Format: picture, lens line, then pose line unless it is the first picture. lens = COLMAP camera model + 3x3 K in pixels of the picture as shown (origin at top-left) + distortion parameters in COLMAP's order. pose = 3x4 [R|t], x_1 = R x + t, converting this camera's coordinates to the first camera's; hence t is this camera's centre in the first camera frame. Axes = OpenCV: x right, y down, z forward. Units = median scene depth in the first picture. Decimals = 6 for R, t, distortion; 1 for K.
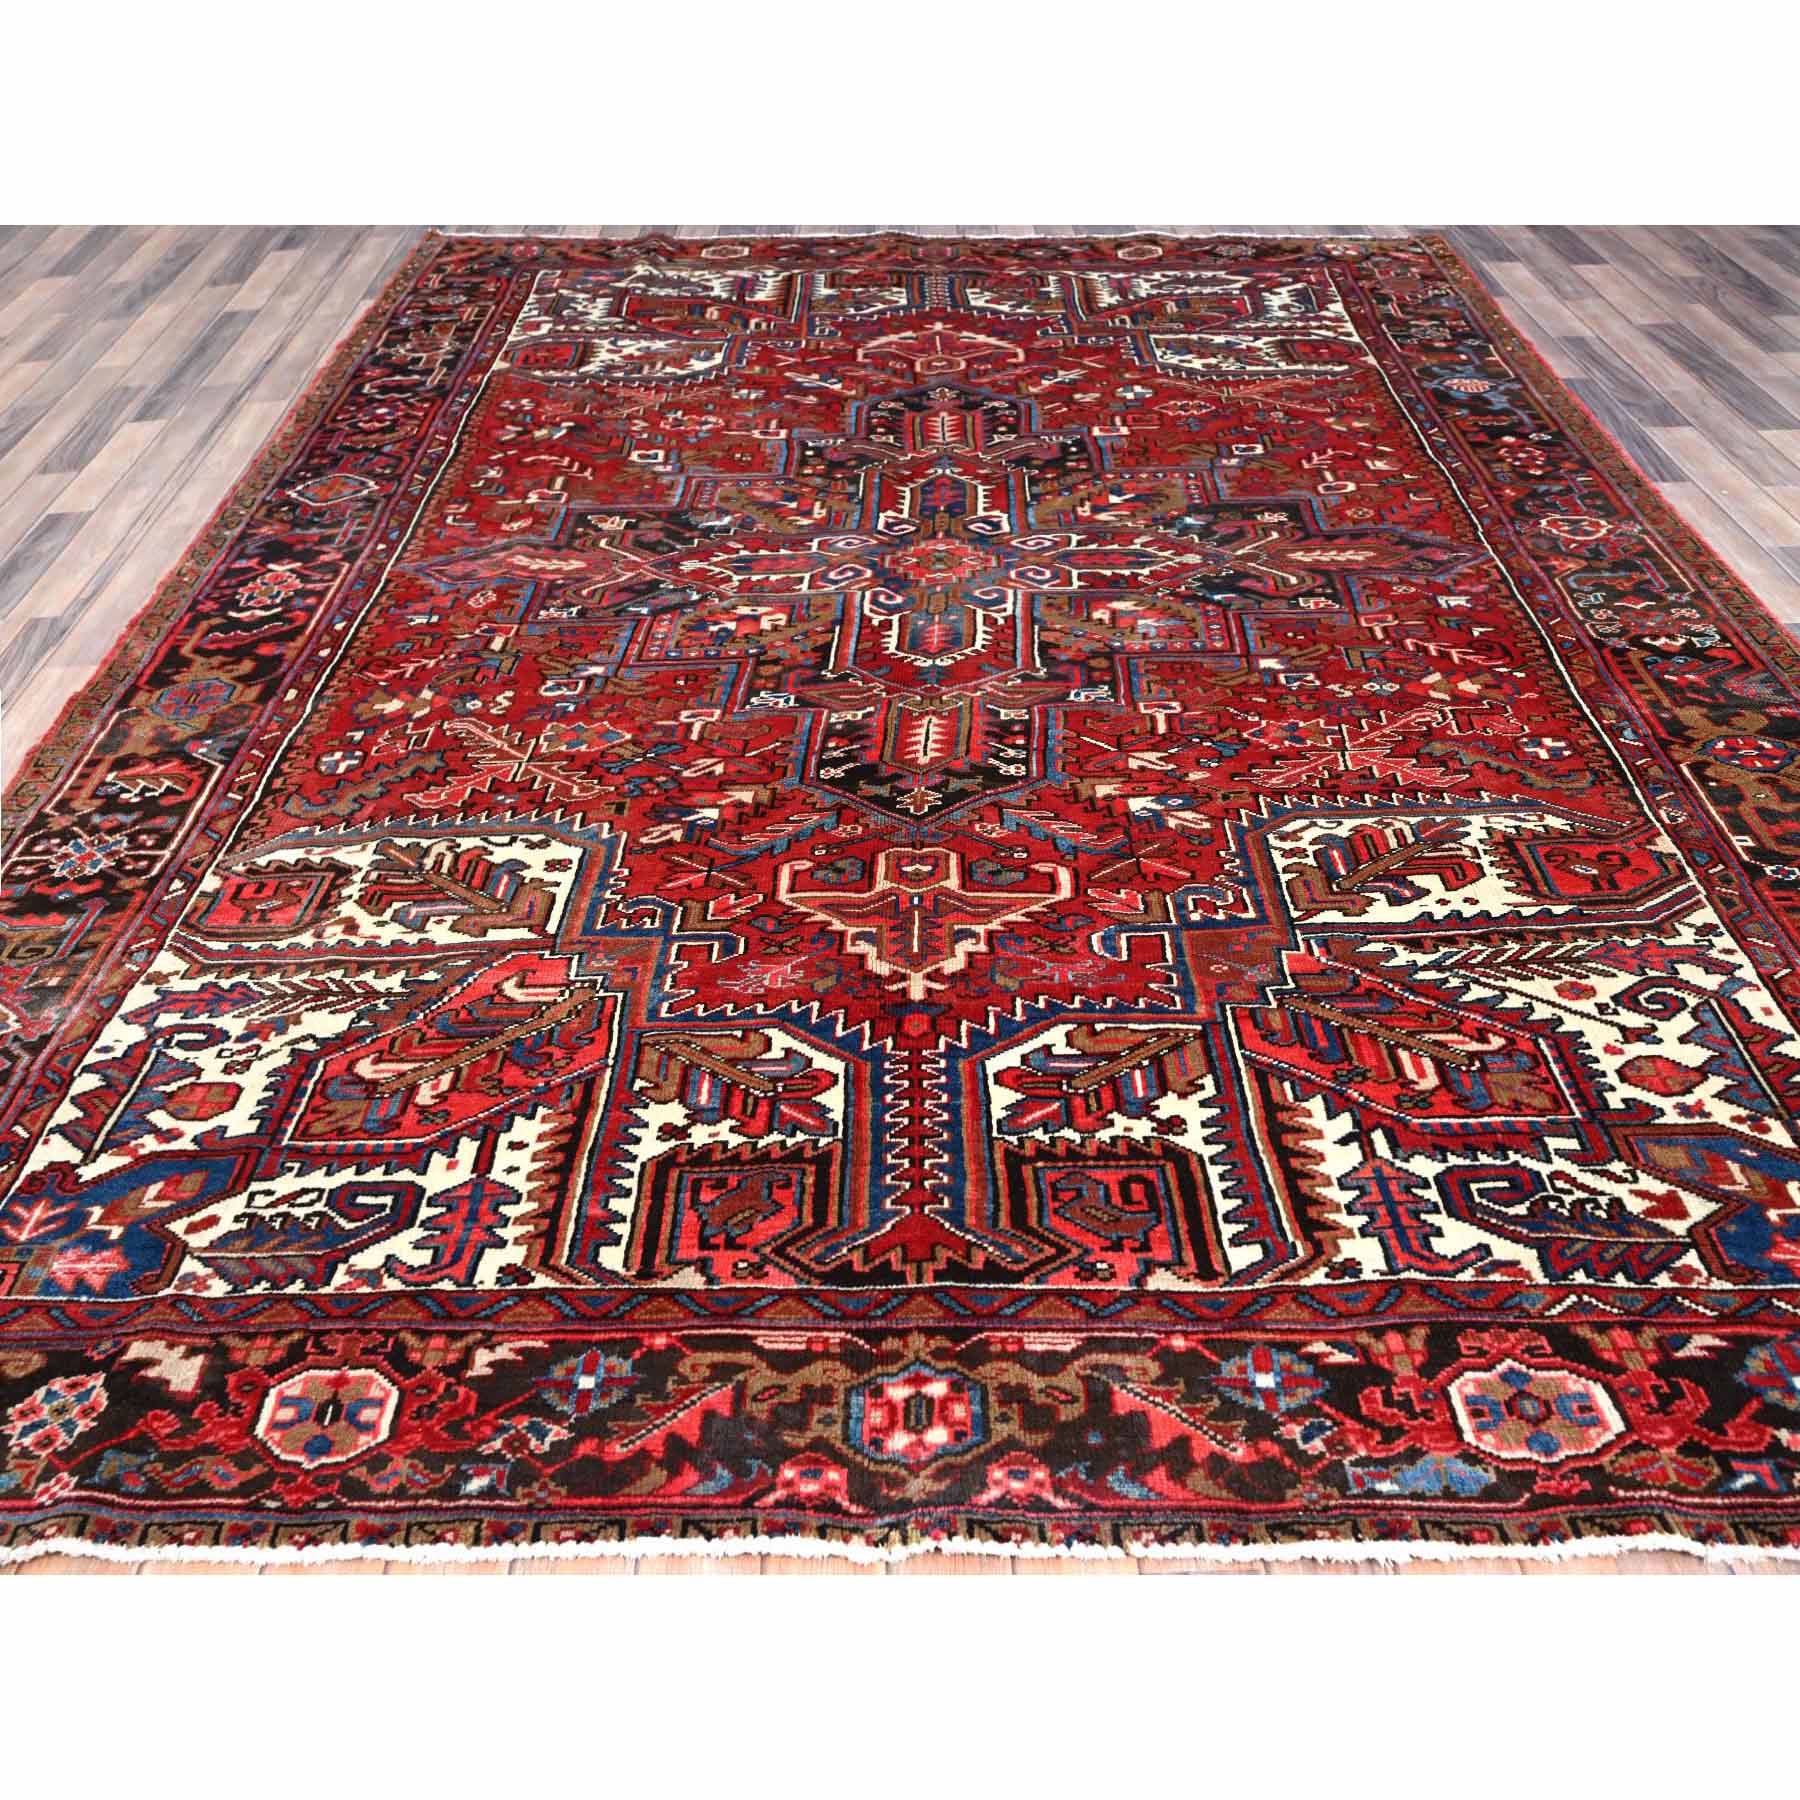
lens RADIAL K [[1537.8, 0, 900.0], [0, 1537.8, 900.0], [0, 0, 1]] dist [0.056784, -0.004412]
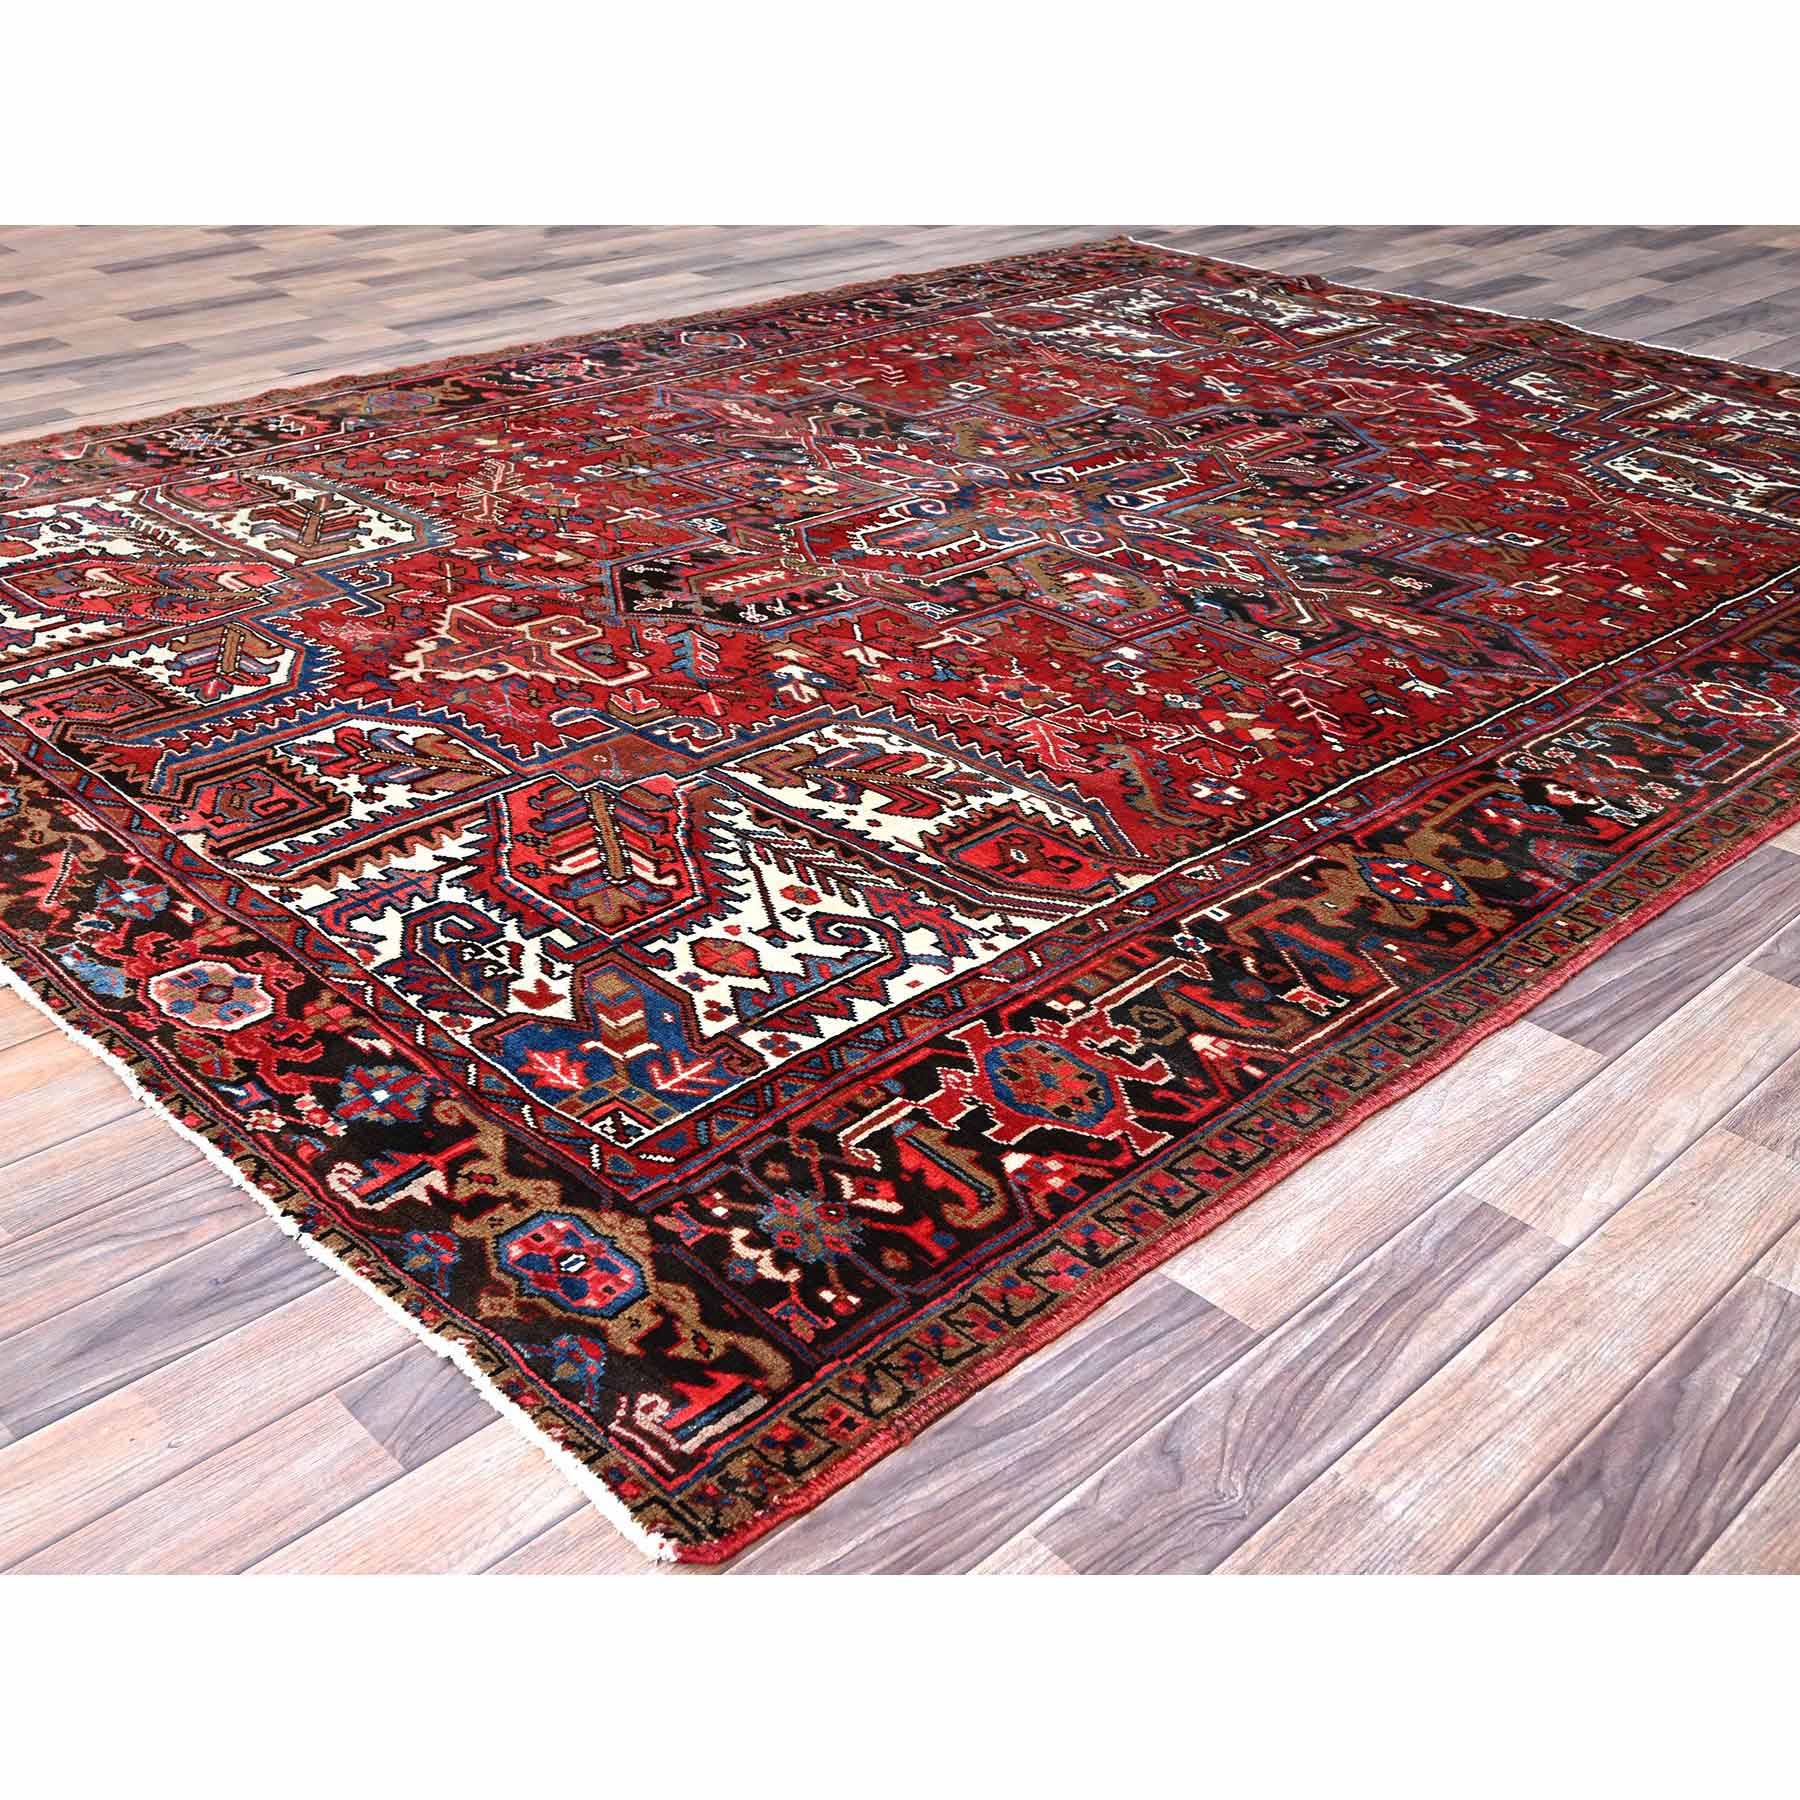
lens RADIAL K [[1949.0, 0, 900.0], [0, 1949.0, 900.0], [0, 0, 1]] dist [-0.005114, 0.016683]
pose [[0.703762, 0.378197, -0.601403, 0.803387], [-0.477437, 0.878645, -0.006154, 0.029227], [0.526092, 0.291463, 0.798922, 0.124200]]
